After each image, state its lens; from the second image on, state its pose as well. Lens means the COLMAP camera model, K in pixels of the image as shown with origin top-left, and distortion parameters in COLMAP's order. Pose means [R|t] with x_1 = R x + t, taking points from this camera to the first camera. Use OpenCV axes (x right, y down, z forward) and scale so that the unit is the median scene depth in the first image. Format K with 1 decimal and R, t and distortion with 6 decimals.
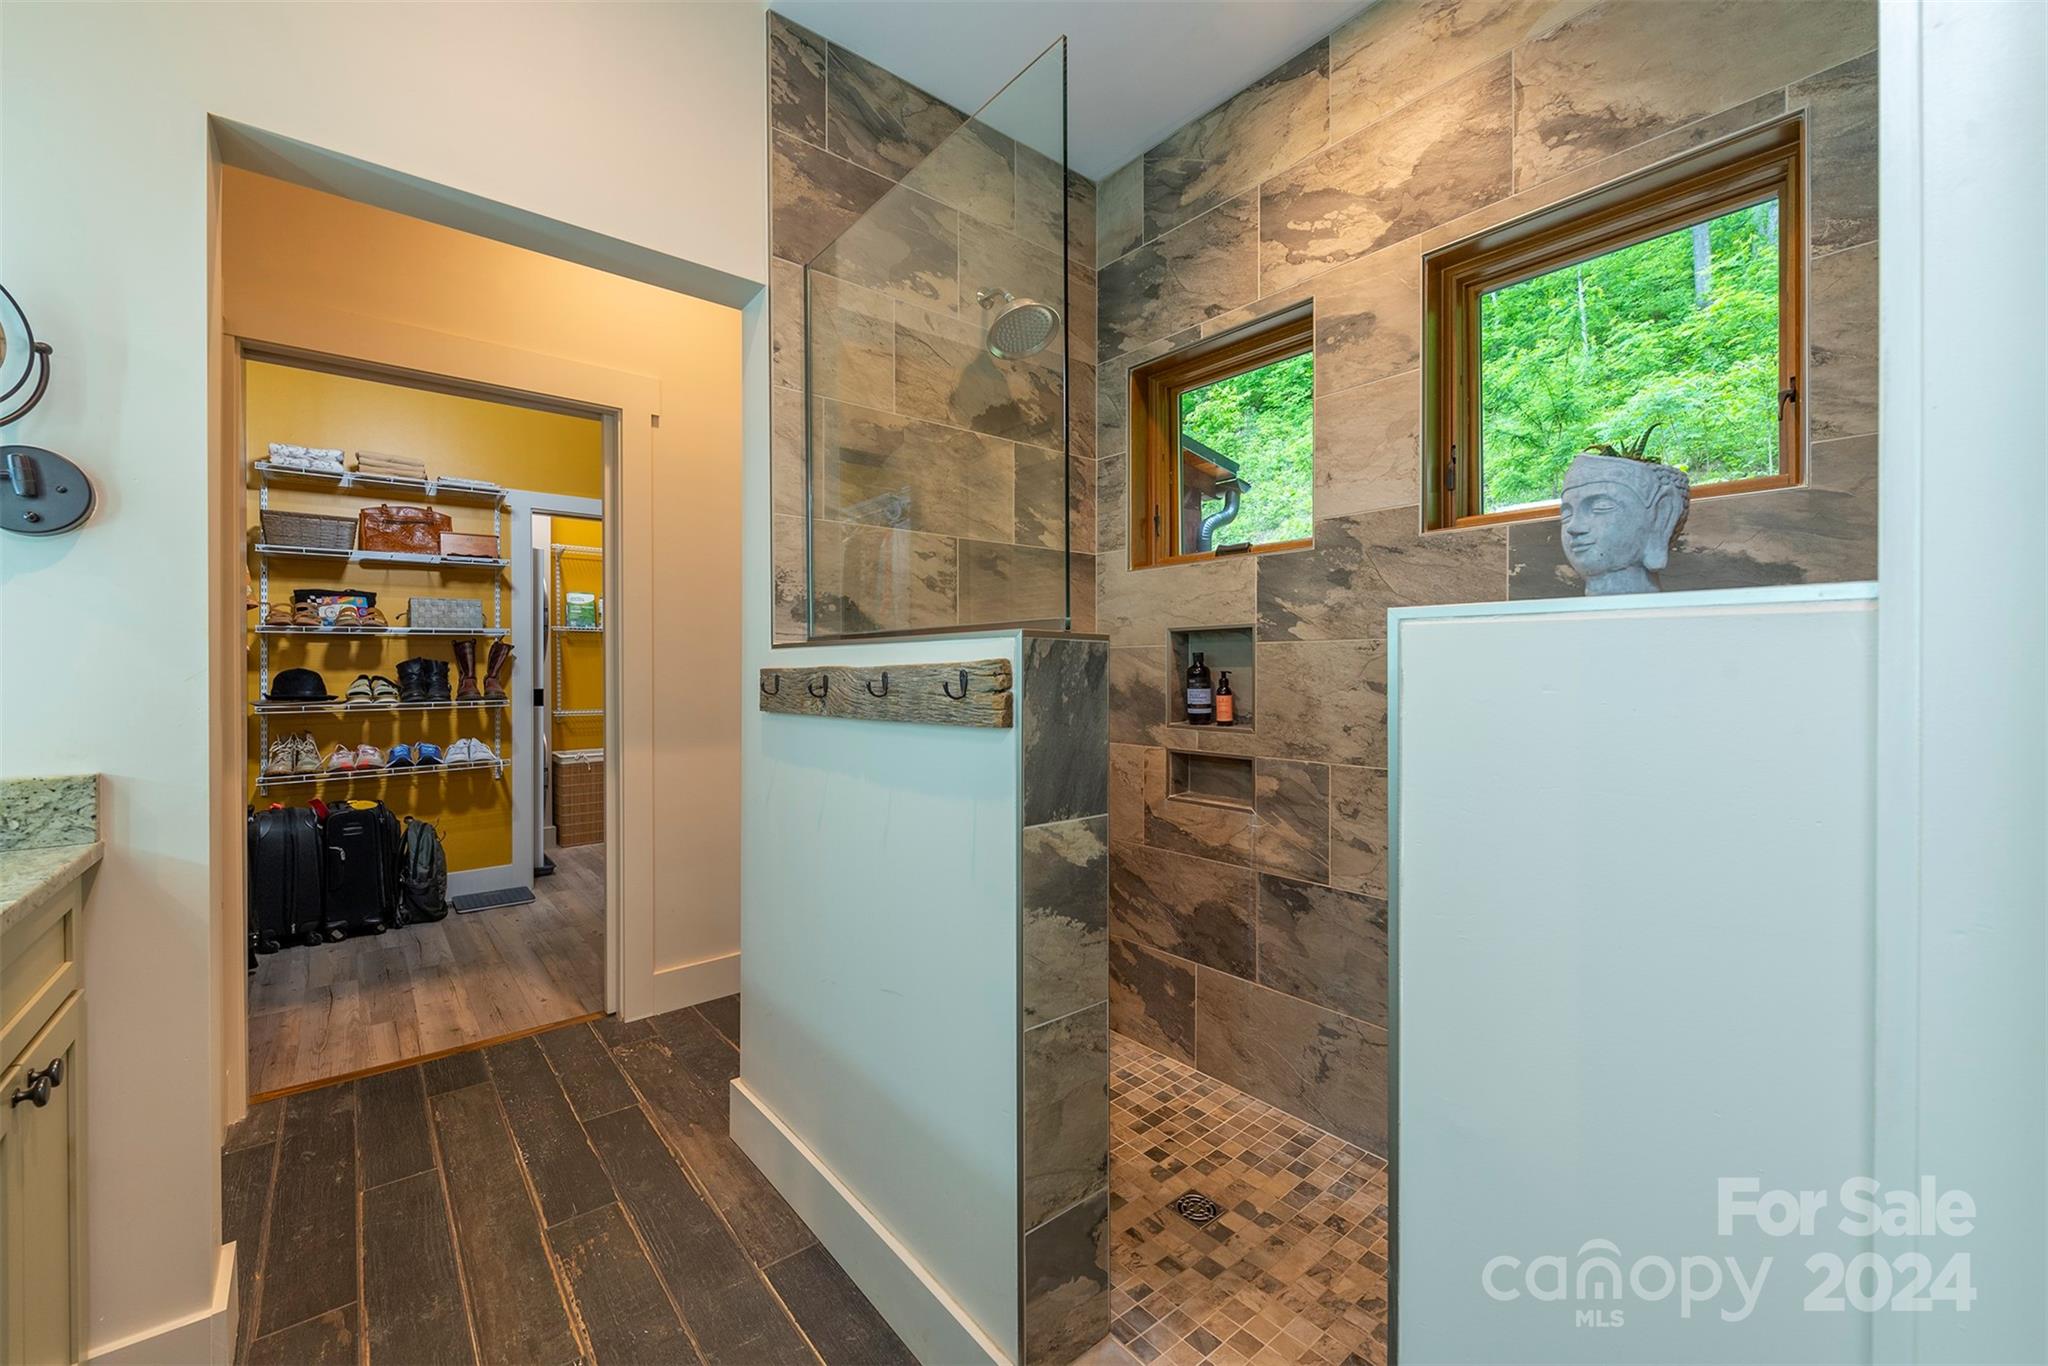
lens RADIAL K [[795.9, 0, 1035.9], [0, 795.9, 673.5], [0, 0, 1]] dist [-0.004778, -0.000264]
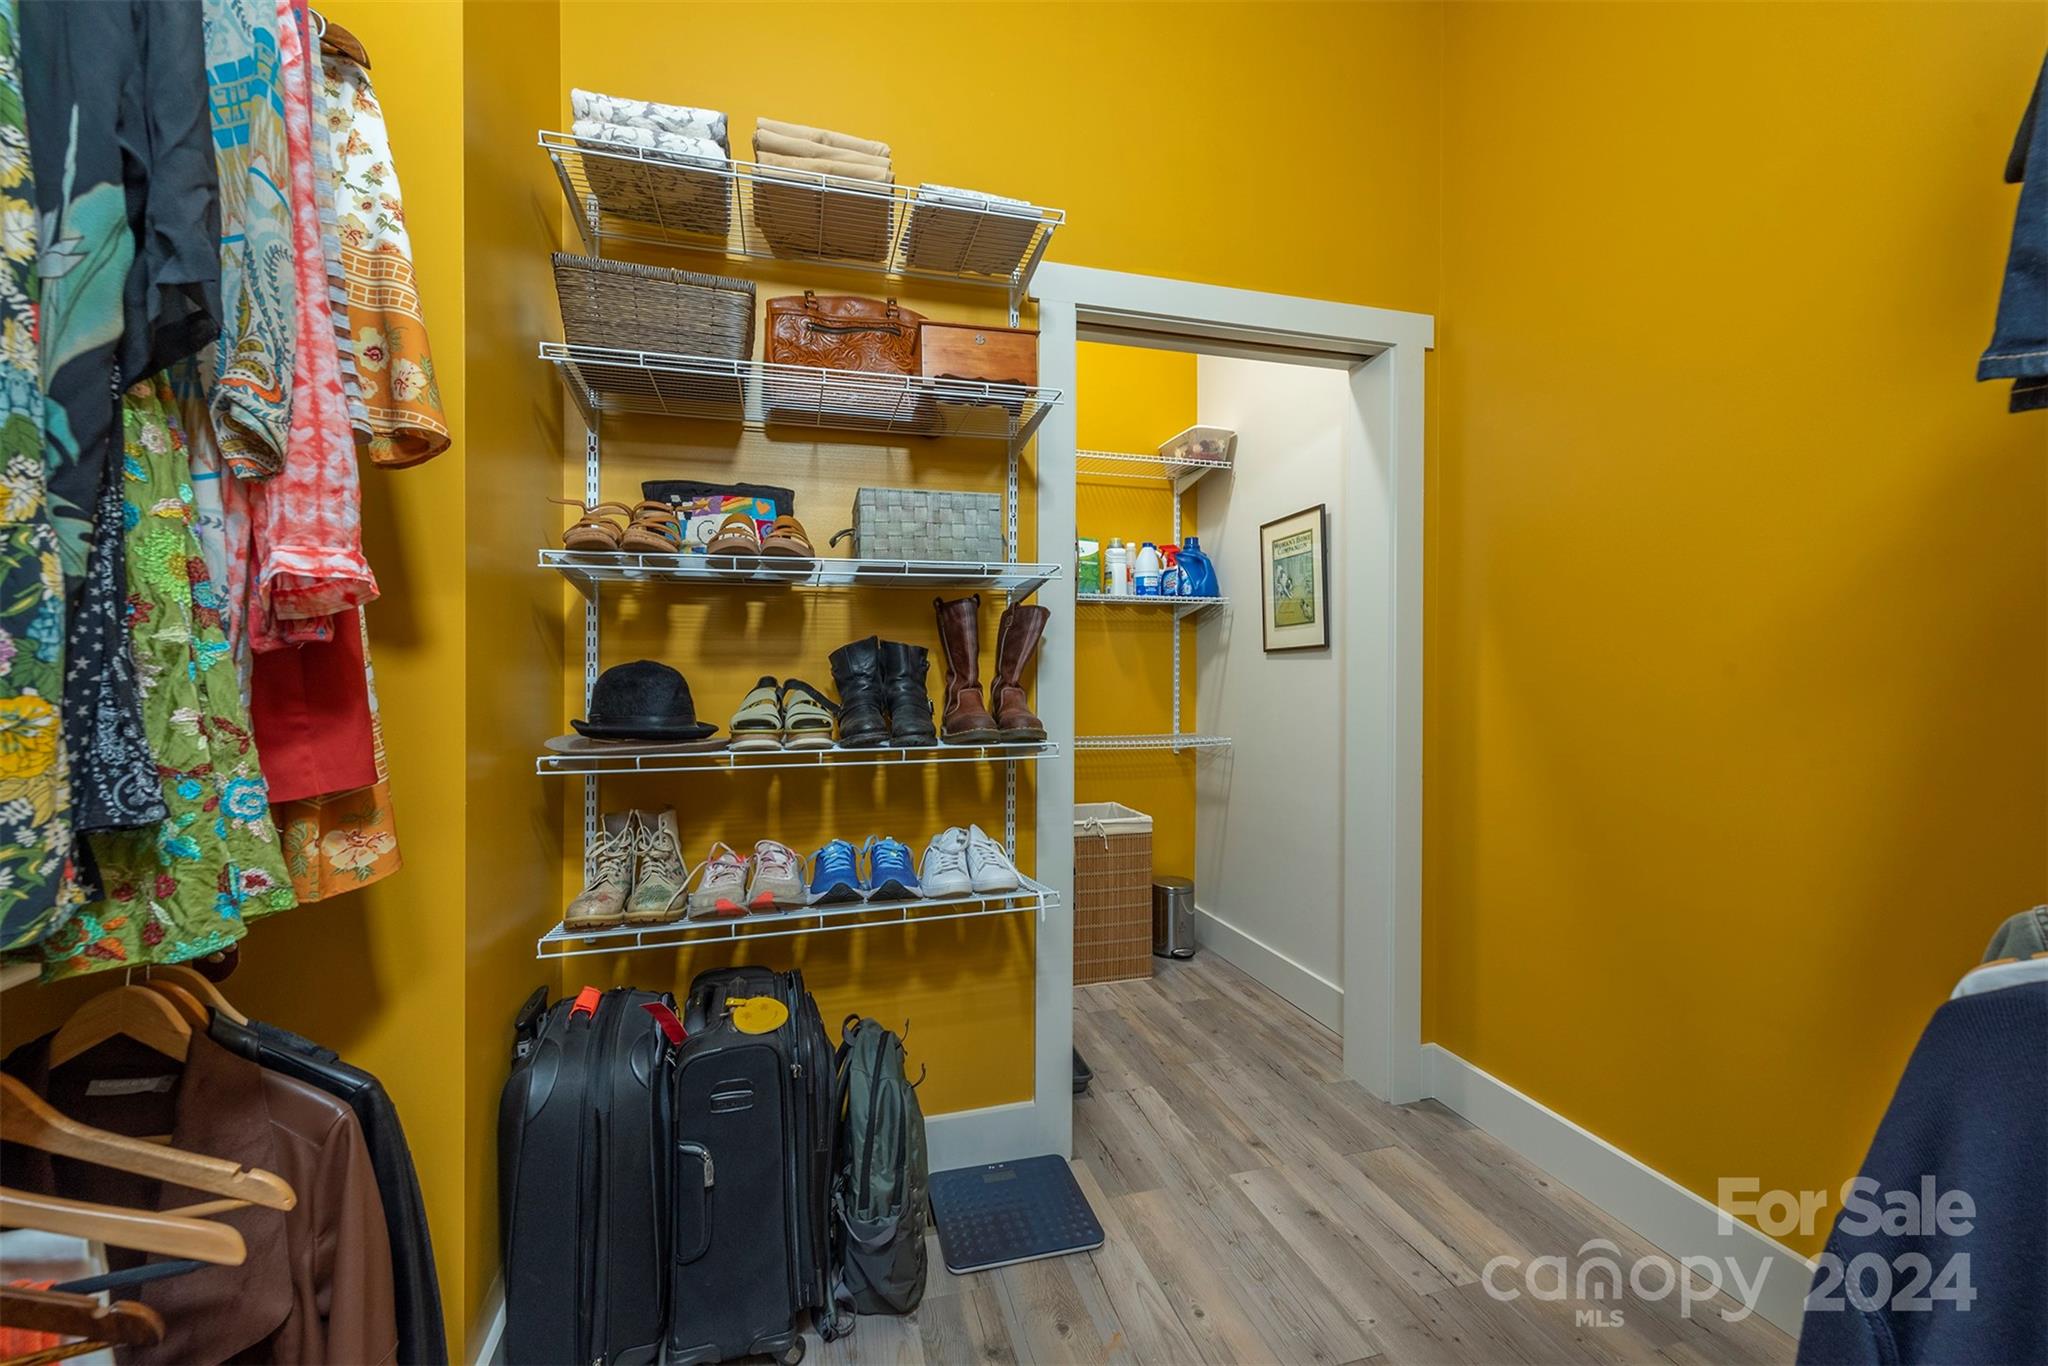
lens RADIAL K [[801.3, 0, 1018.6], [0, 801.3, 678.9], [0, 0, 1]] dist [0.014355, 0.000086]
pose [[0.903067, 0.004093, -0.429480, -0.535428], [-0.005637, 0.999981, -0.002323, 0.003019], [0.429462, 0.004519, 0.903073, 0.661616]]
